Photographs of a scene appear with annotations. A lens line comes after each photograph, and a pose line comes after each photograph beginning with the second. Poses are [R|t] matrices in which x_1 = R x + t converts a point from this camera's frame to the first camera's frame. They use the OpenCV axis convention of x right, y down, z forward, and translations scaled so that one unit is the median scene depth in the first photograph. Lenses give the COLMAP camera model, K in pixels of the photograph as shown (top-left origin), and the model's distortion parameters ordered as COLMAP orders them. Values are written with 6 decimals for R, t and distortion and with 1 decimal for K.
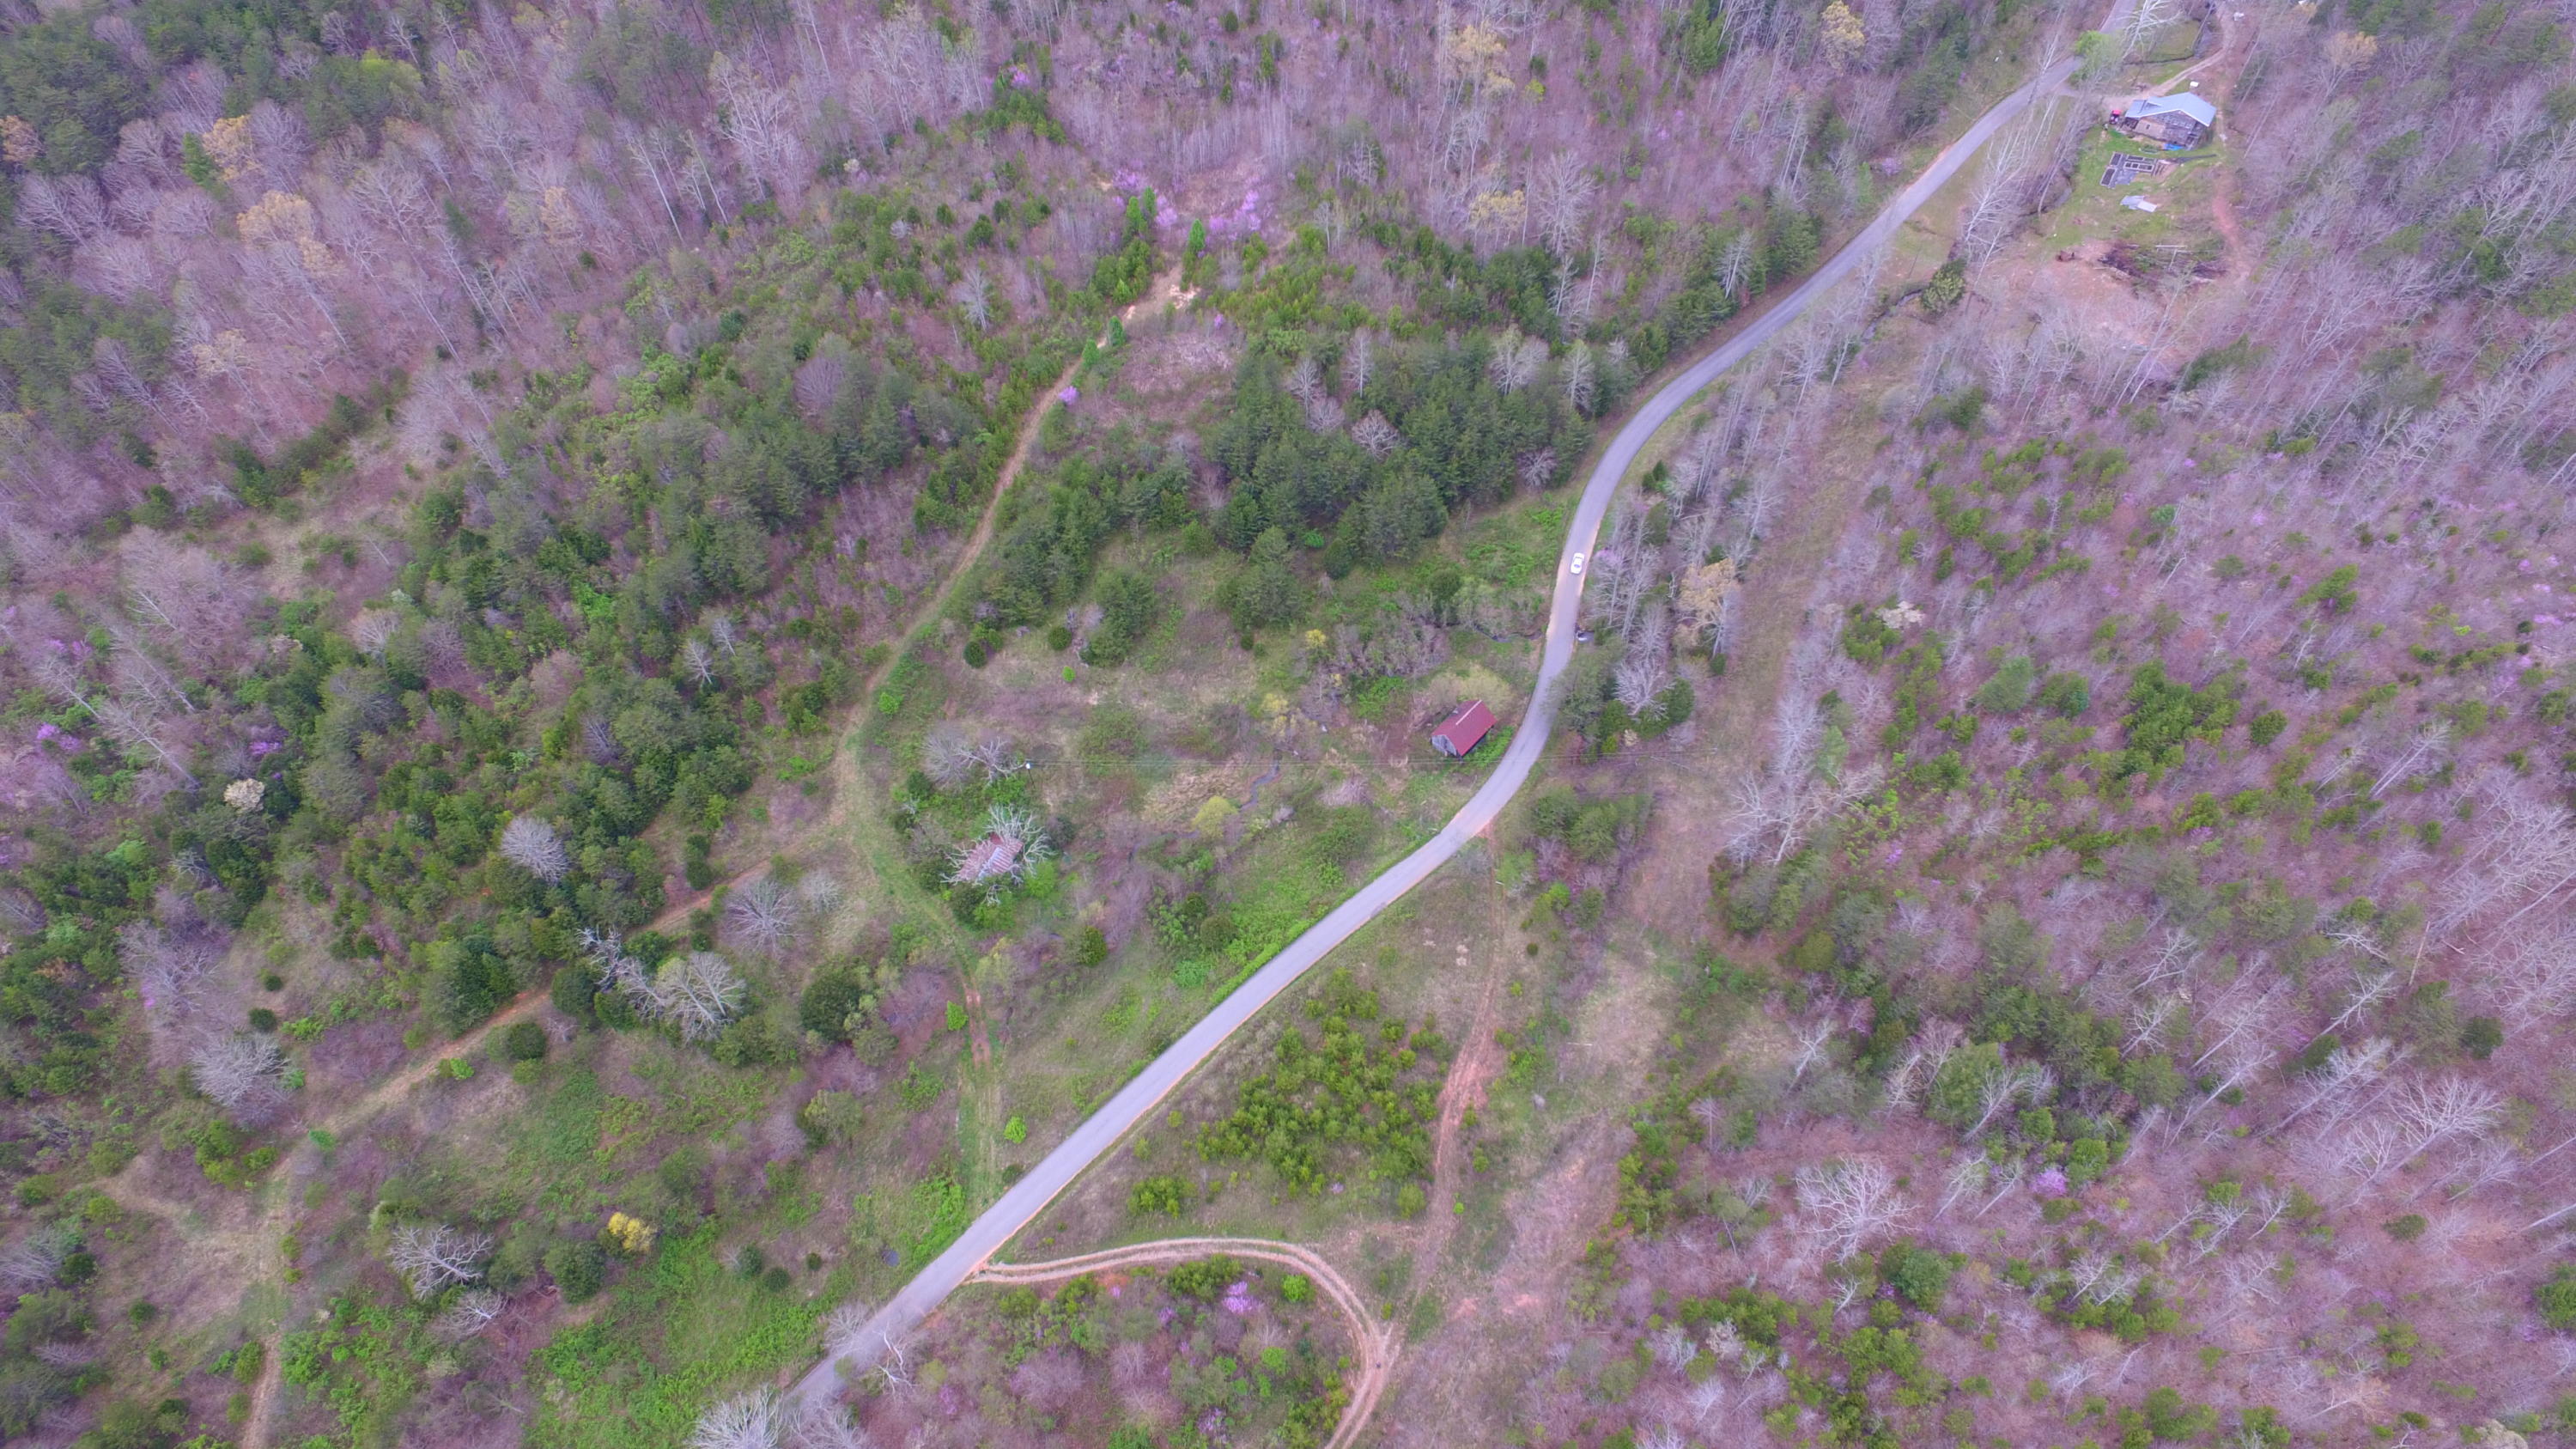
lens RADIAL K [[1500.7, 0, 1277.0], [0, 1500.7, 728.2], [0, 0, 1]] dist [-0.008178, 0.012320]
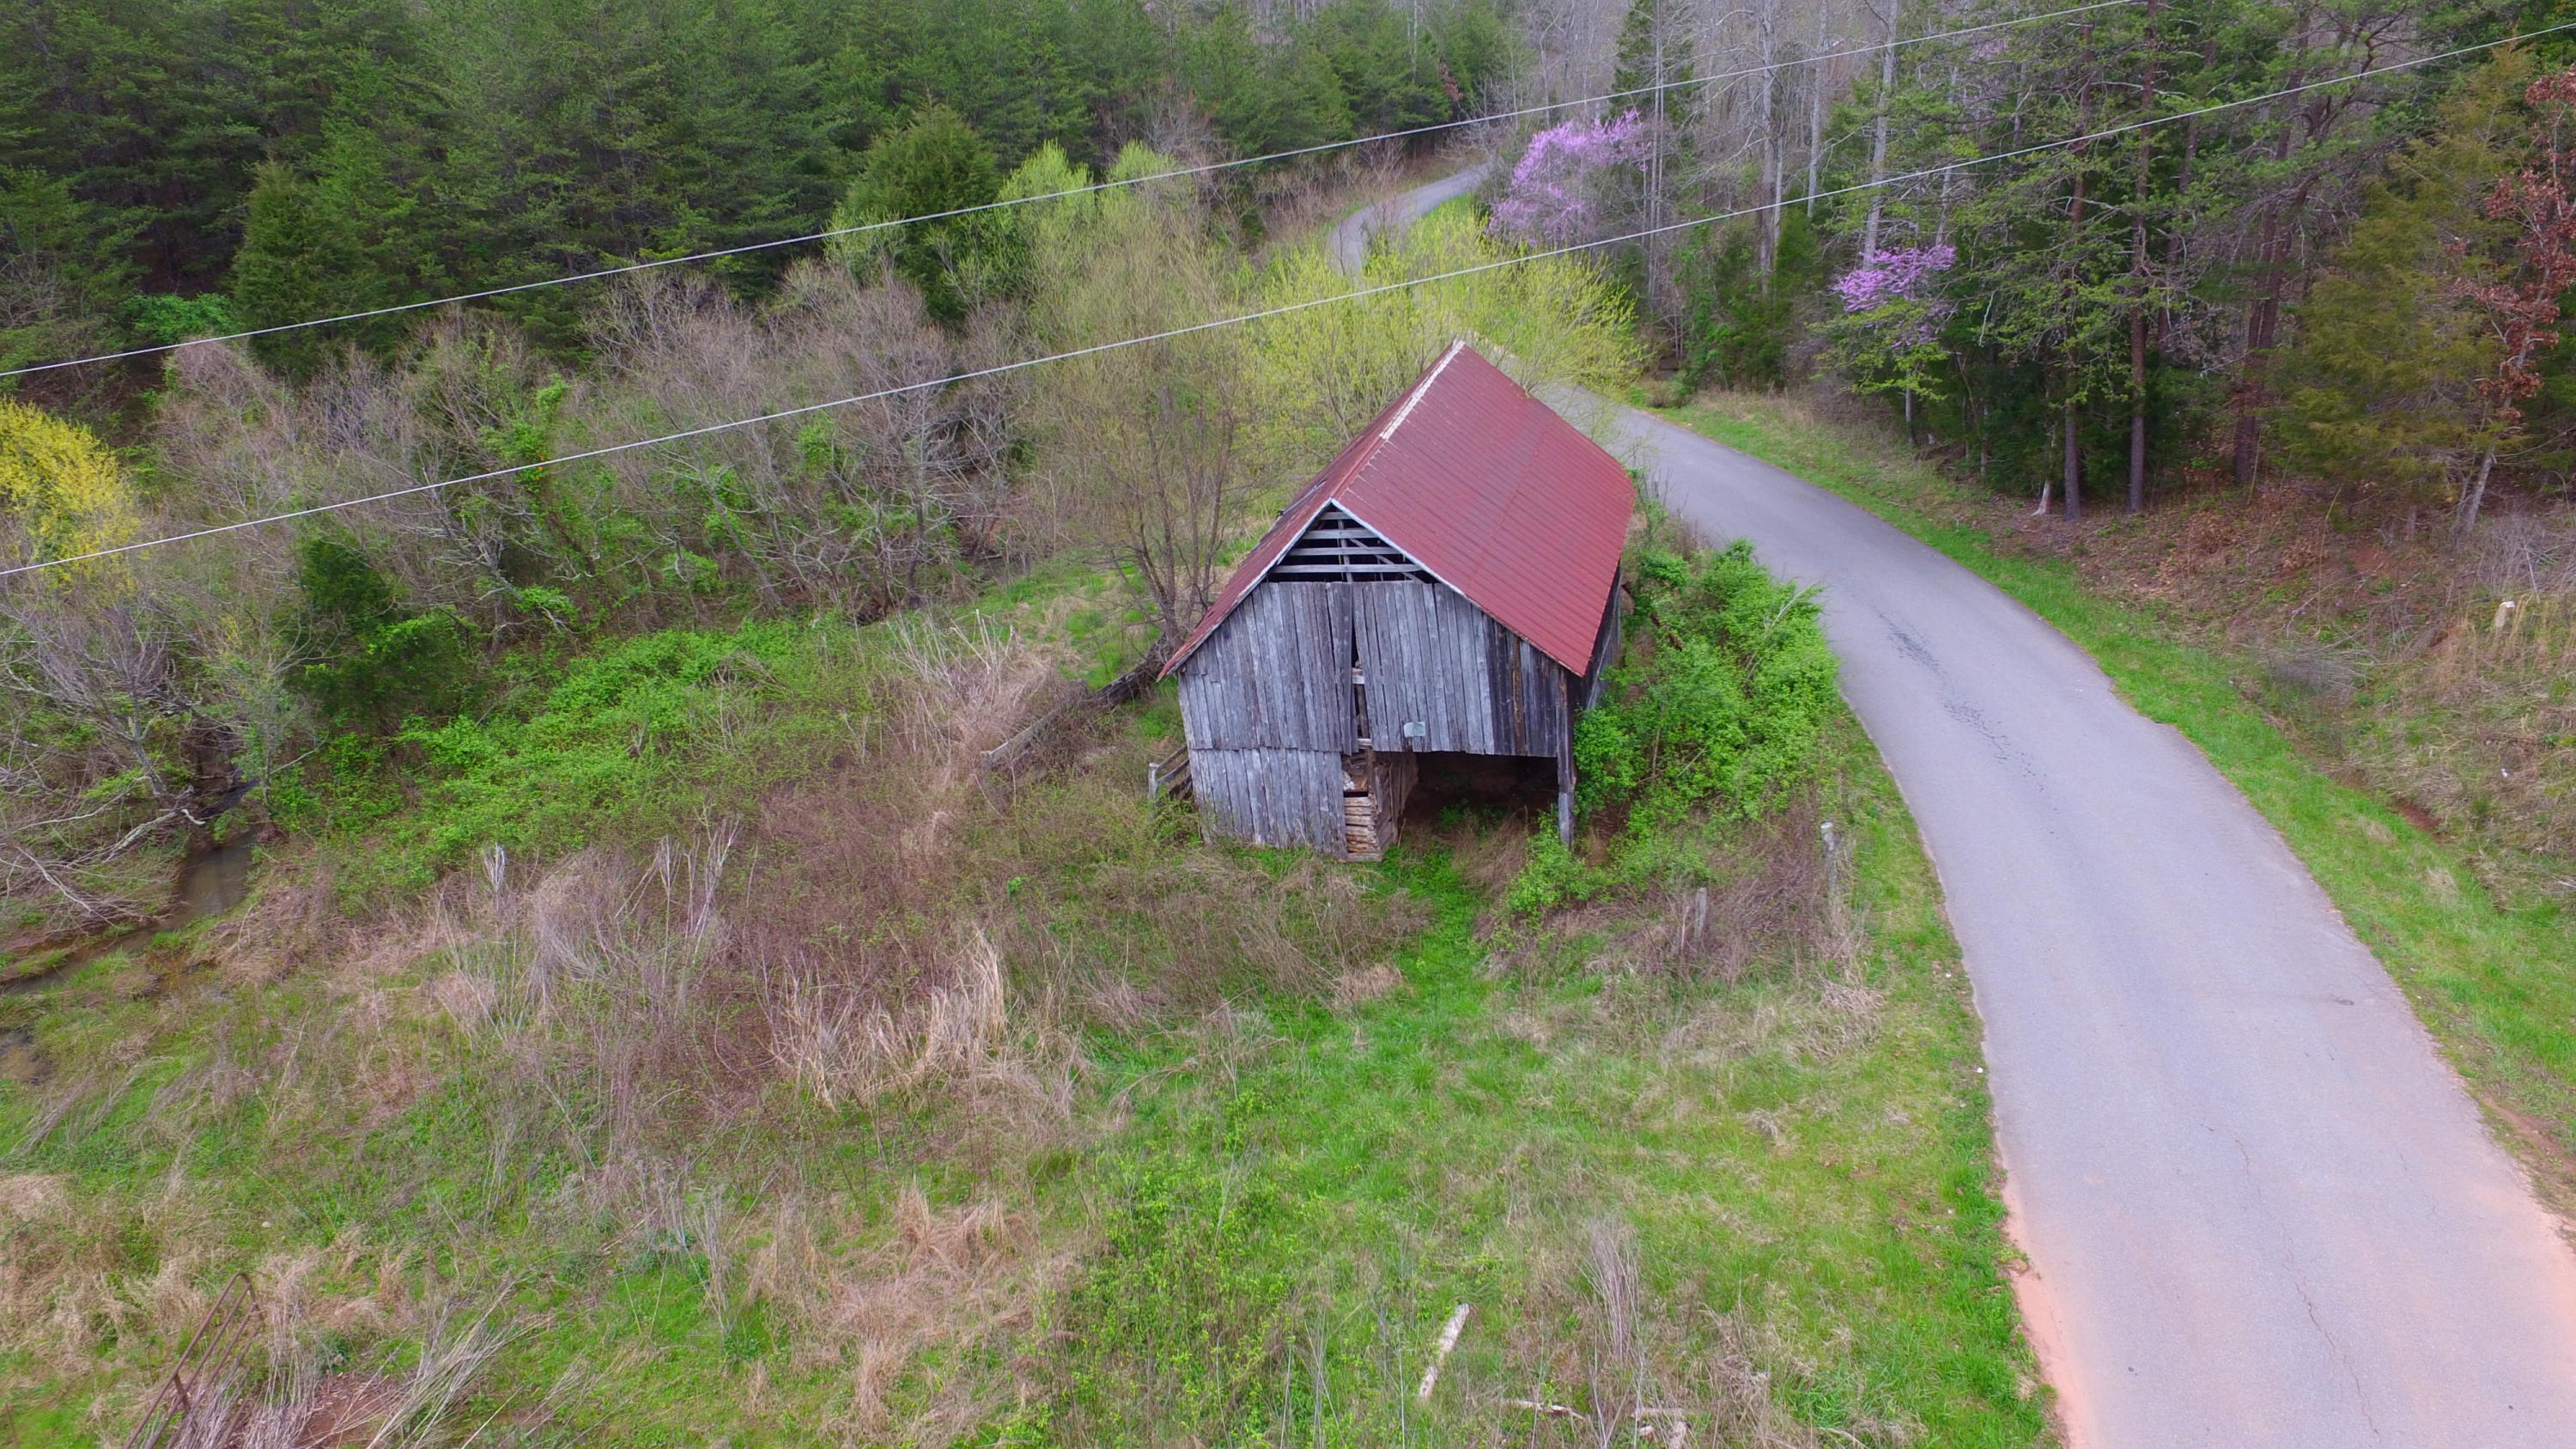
lens RADIAL K [[1500.7, 0, 1284.3], [0, 1500.7, 717.2], [0, 0, 1]] dist [-0.008178, 0.012320]
pose [[0.902046, -0.194751, 0.385209, 0.067113], [0.363137, 0.824826, -0.433351, 0.048302], [-0.233335, 0.530786, 0.814752, 0.862165]]
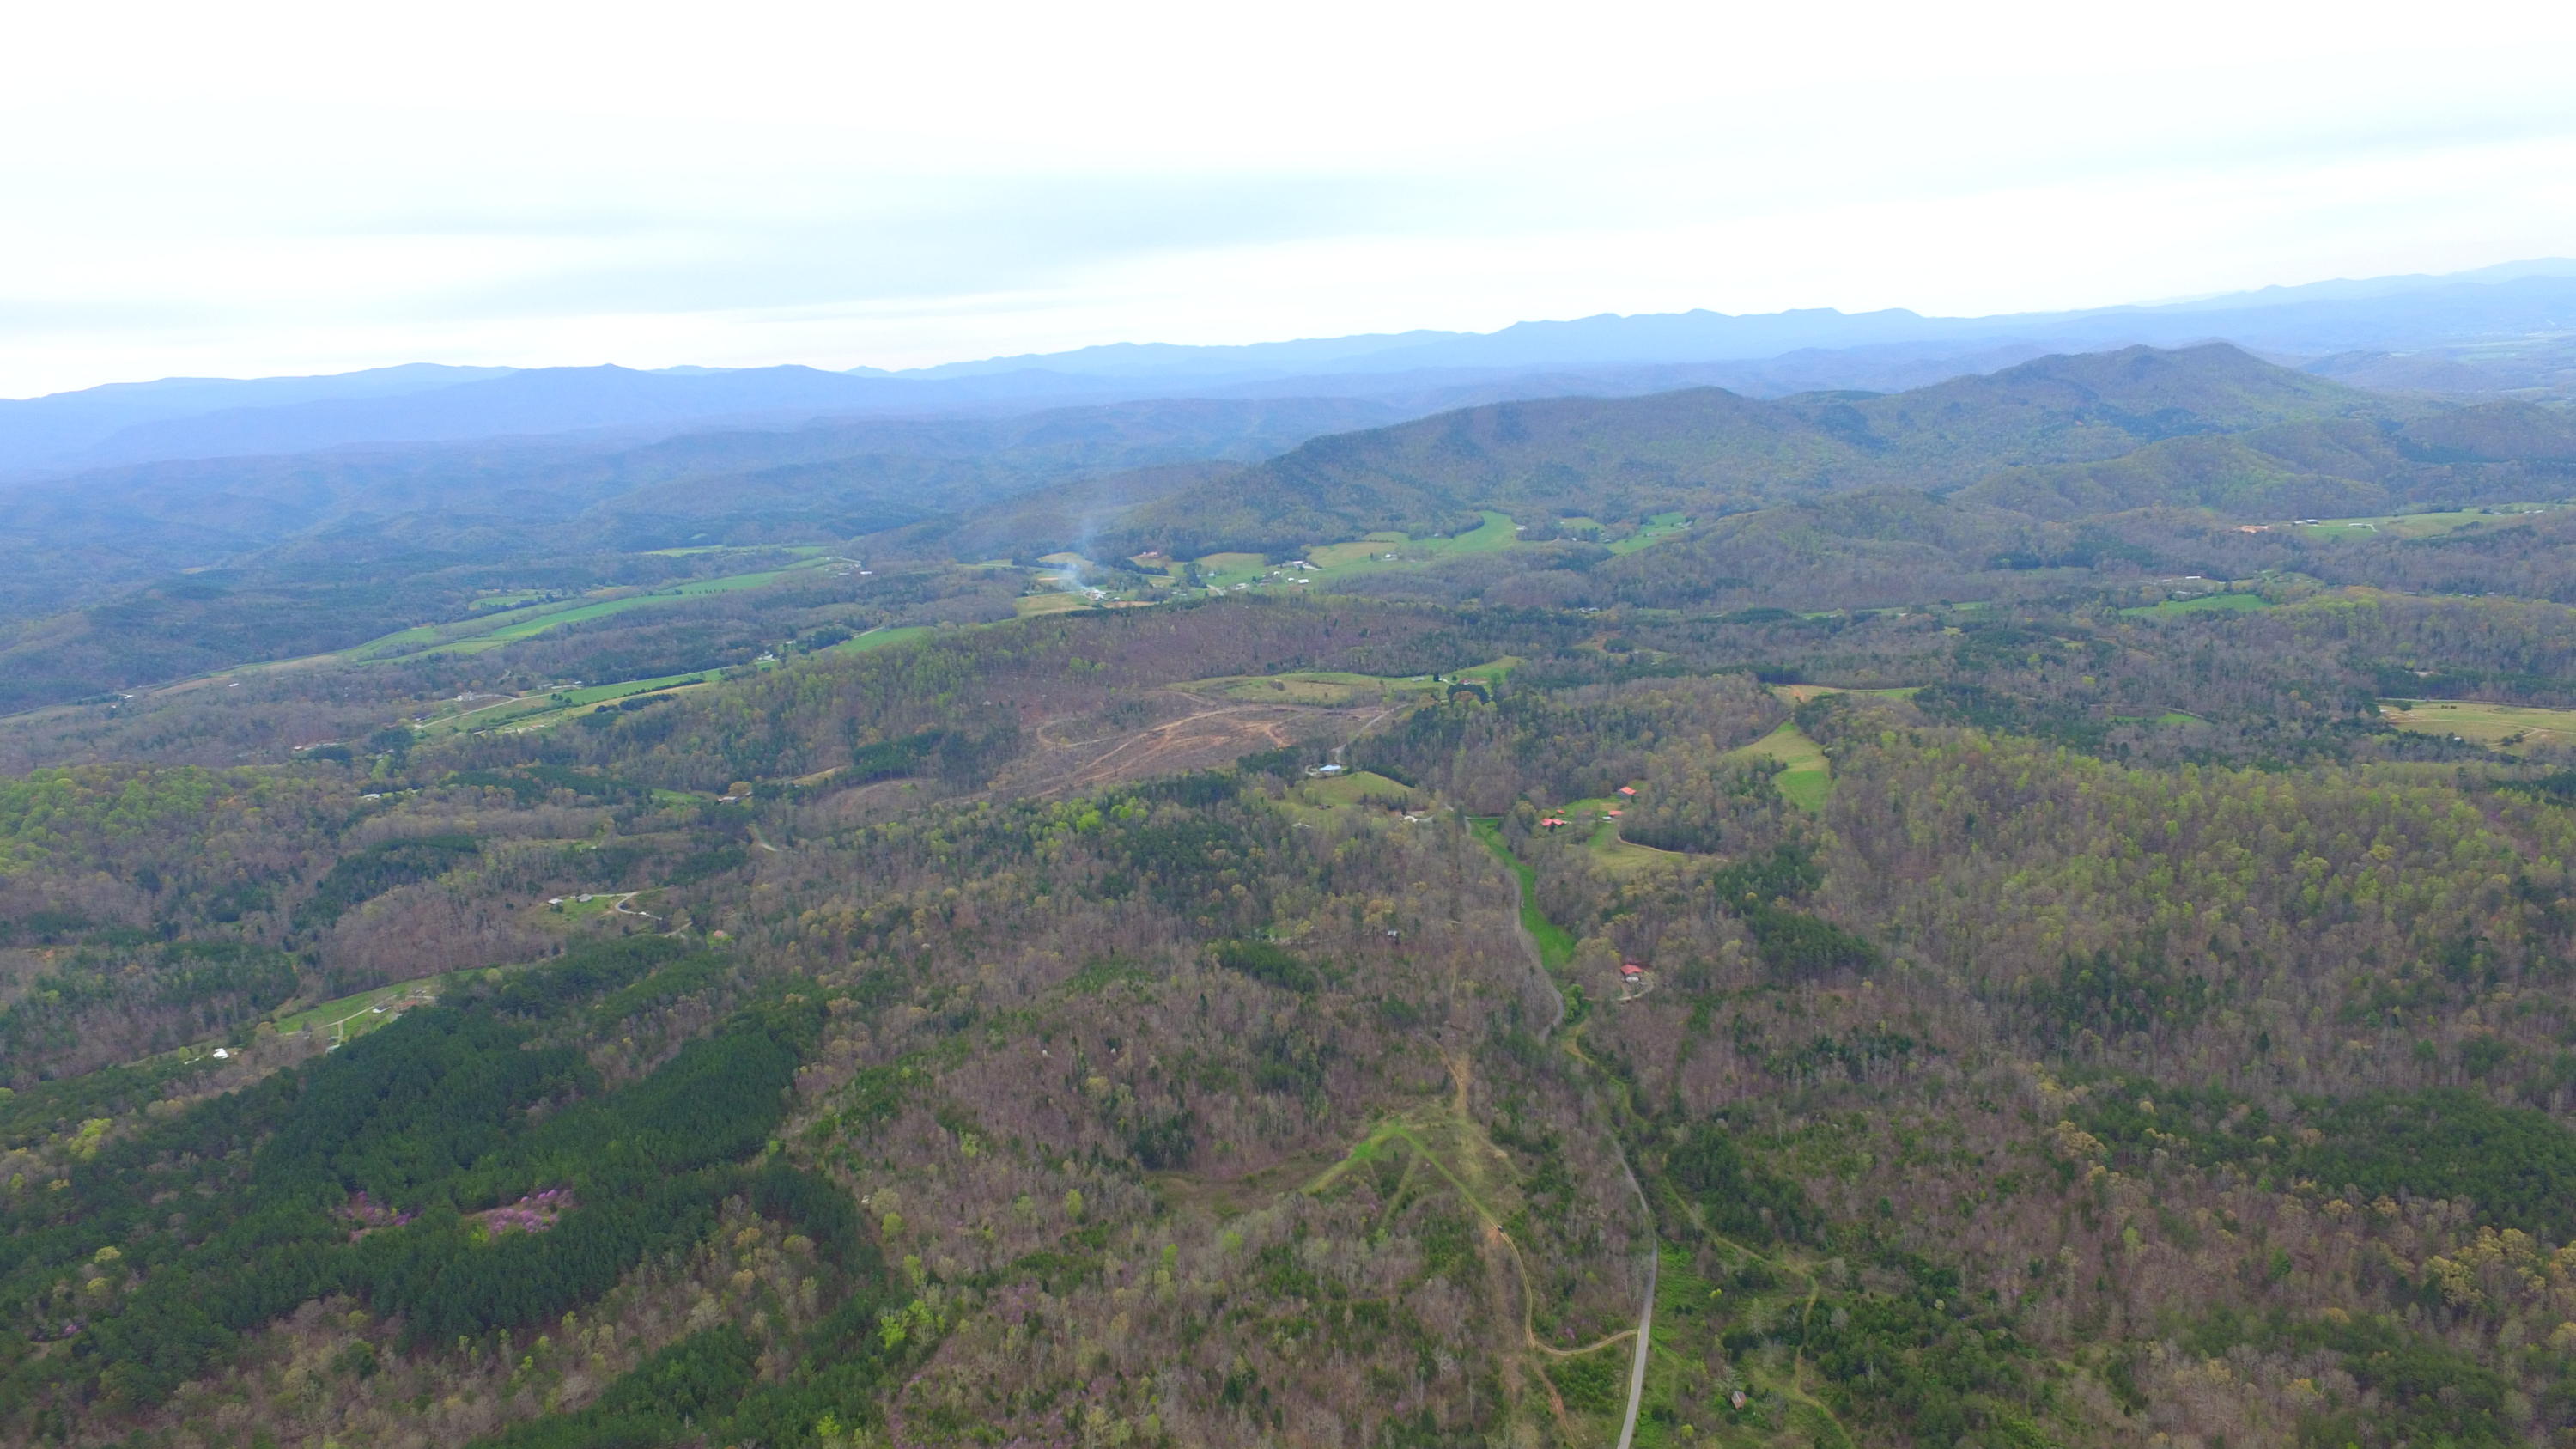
lens RADIAL K [[1500.7, 0, 1241.5], [0, 1500.7, 733.9], [0, 0, 1]] dist [-0.008178, 0.012320]
pose [[-0.898438, 0.193776, -0.394031, 1.364989], [-0.287446, 0.418814, 0.861377, -2.329145], [0.331940, 0.887156, -0.320578, 0.423218]]
